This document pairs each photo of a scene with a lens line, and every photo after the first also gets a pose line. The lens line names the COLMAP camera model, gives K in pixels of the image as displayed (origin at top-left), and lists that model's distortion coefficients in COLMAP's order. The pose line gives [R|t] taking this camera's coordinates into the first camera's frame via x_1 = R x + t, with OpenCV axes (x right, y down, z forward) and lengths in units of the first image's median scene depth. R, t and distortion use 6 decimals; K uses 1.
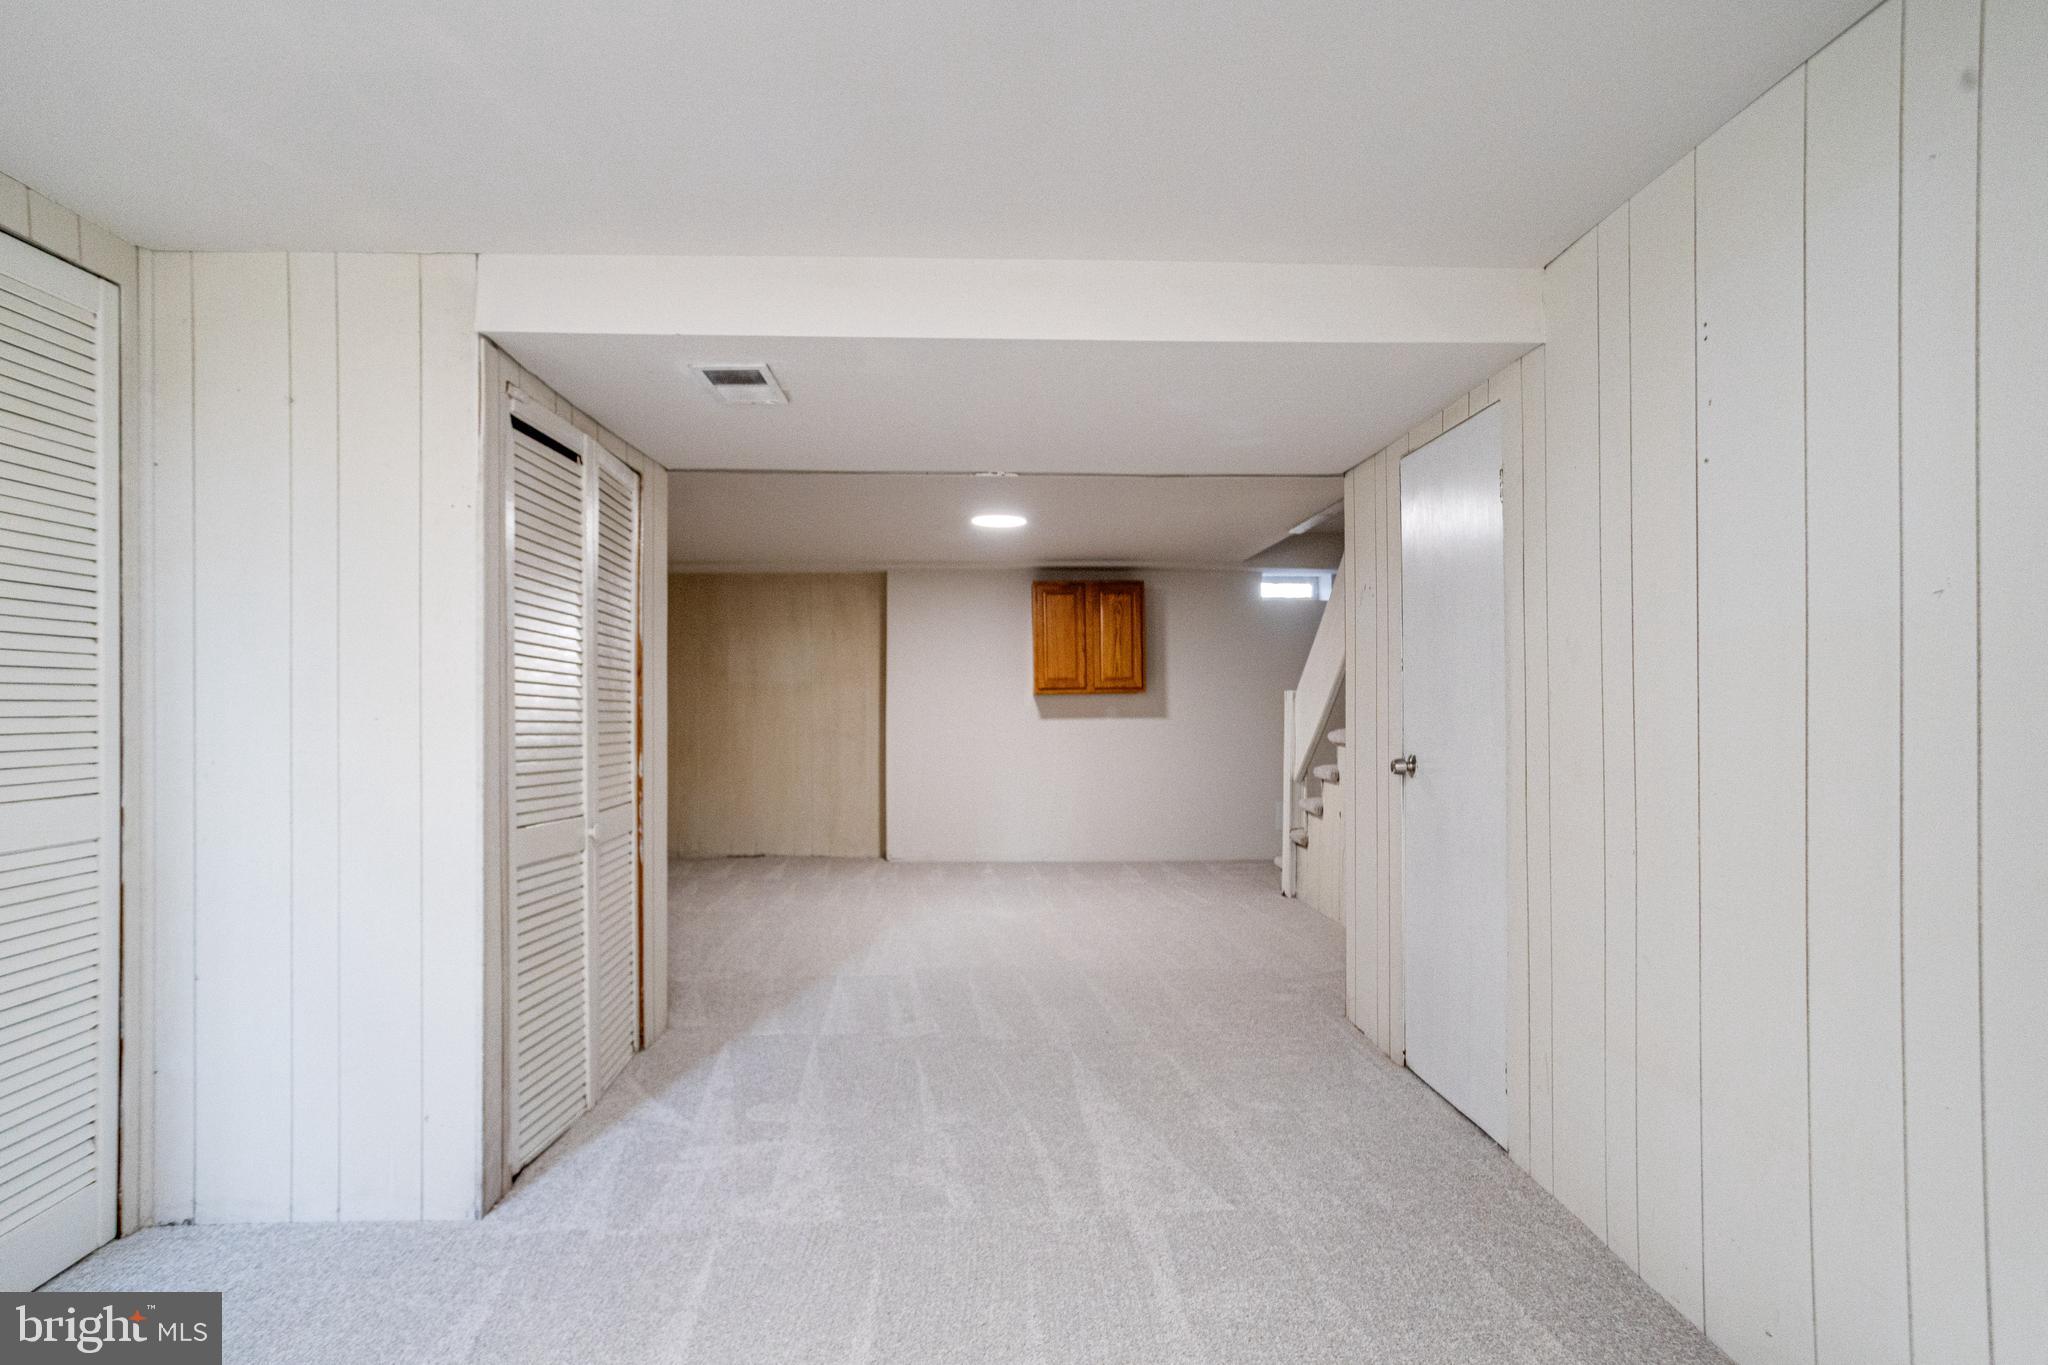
lens RADIAL K [[1009.3, 0, 1021.5], [0, 1009.3, 693.8], [0, 0, 1]] dist [-0.037504, 0.019218]
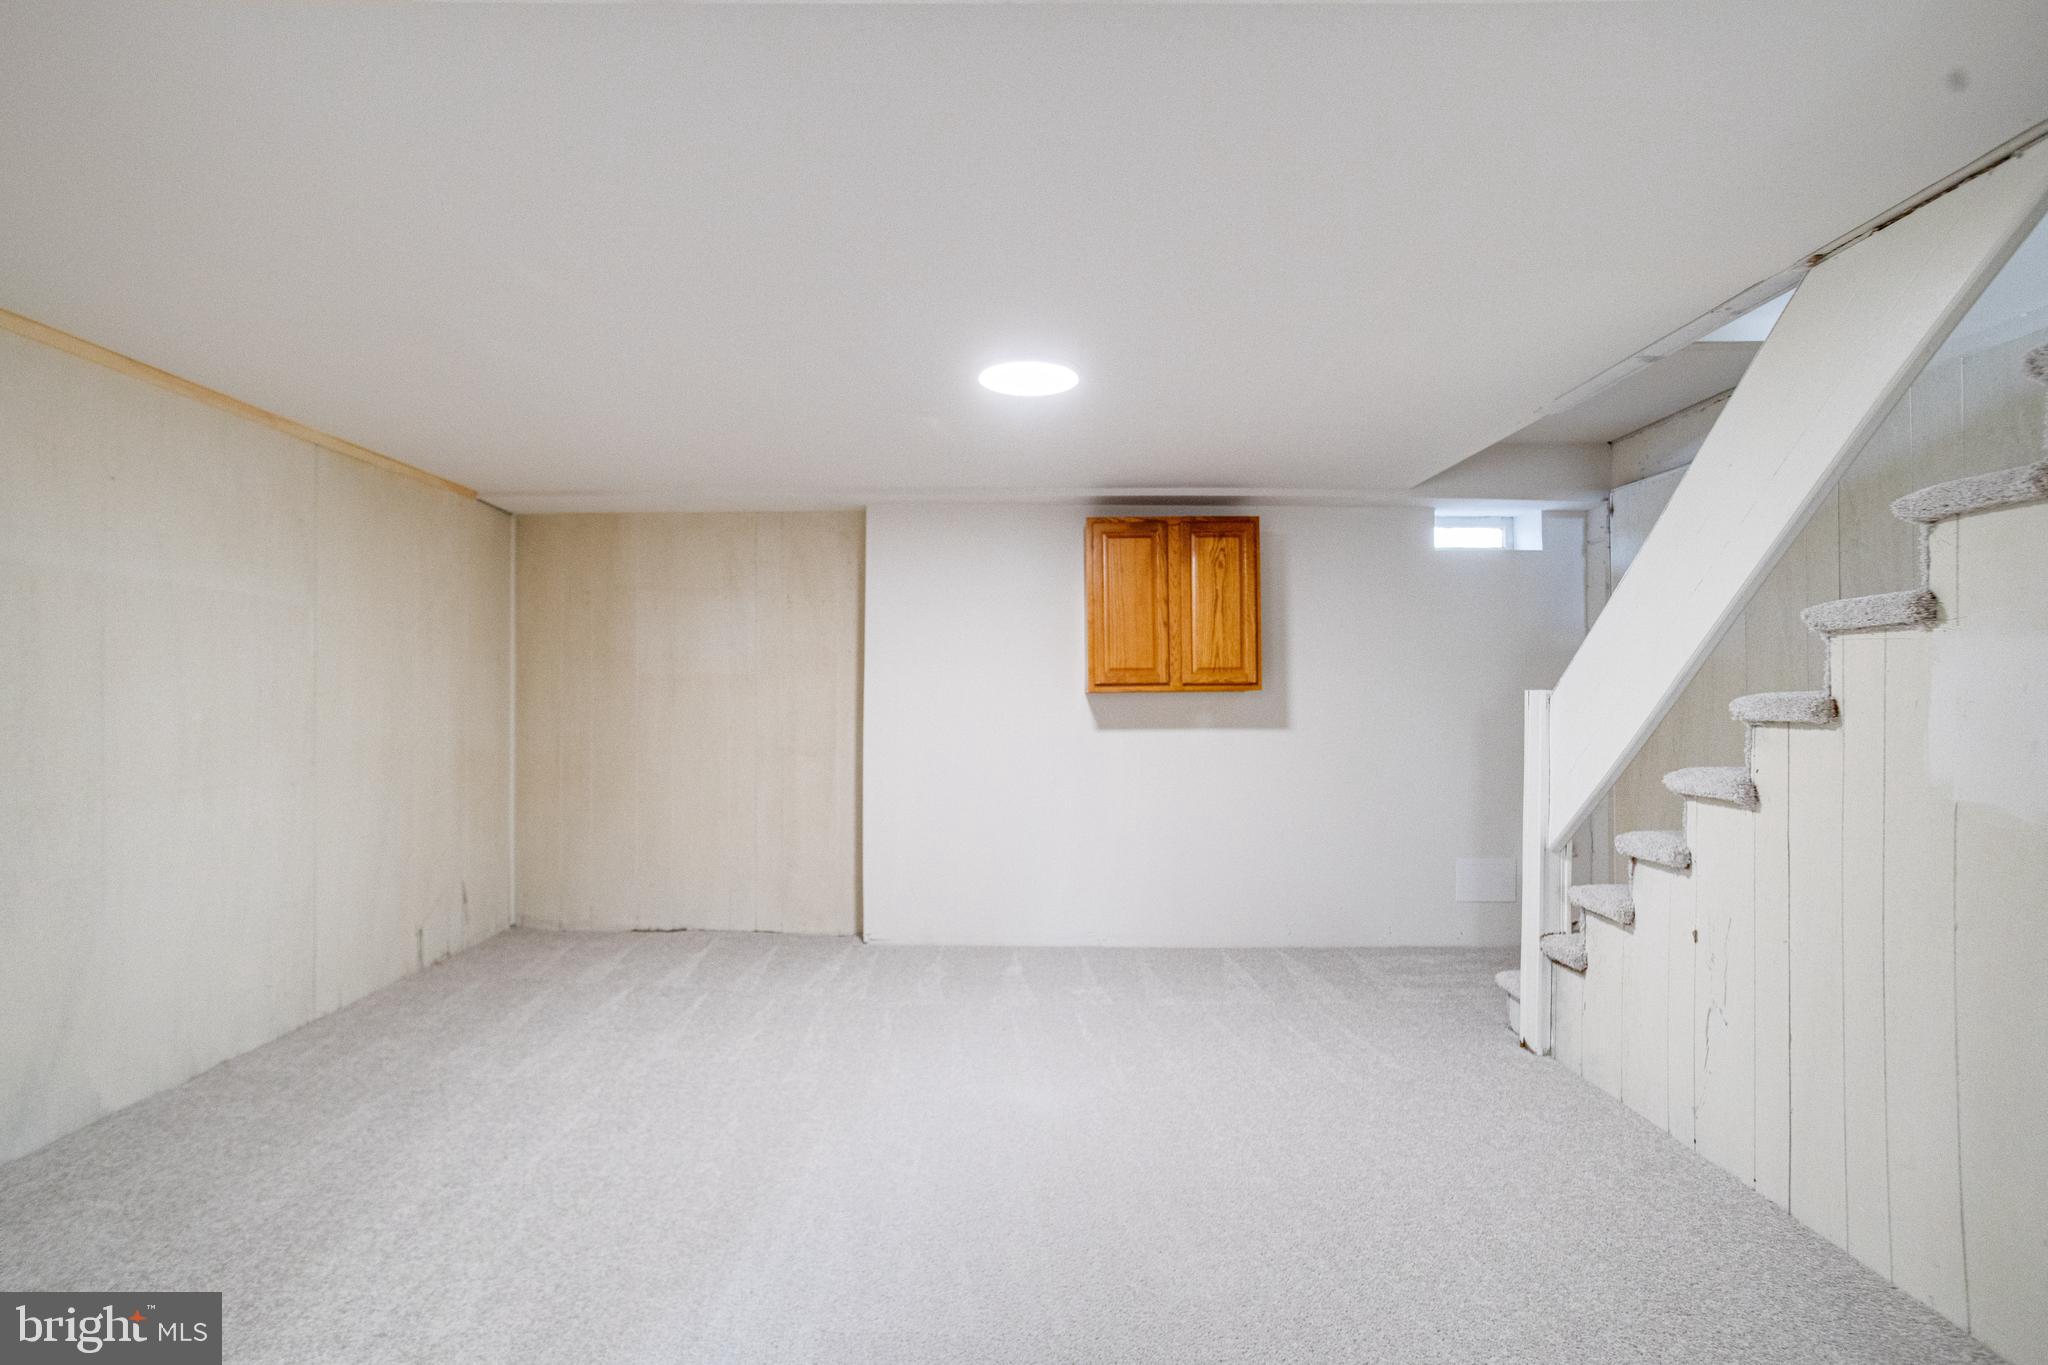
lens RADIAL K [[1009.3, 0, 1015.8], [0, 1009.3, 687.1], [0, 0, 1]] dist [-0.037504, 0.019218]
pose [[0.998639, 0.003118, -0.052056, 0.000159], [-0.003048, 0.999994, 0.001416, -0.003884], [0.052060, -0.001255, 0.998643, 0.353587]]
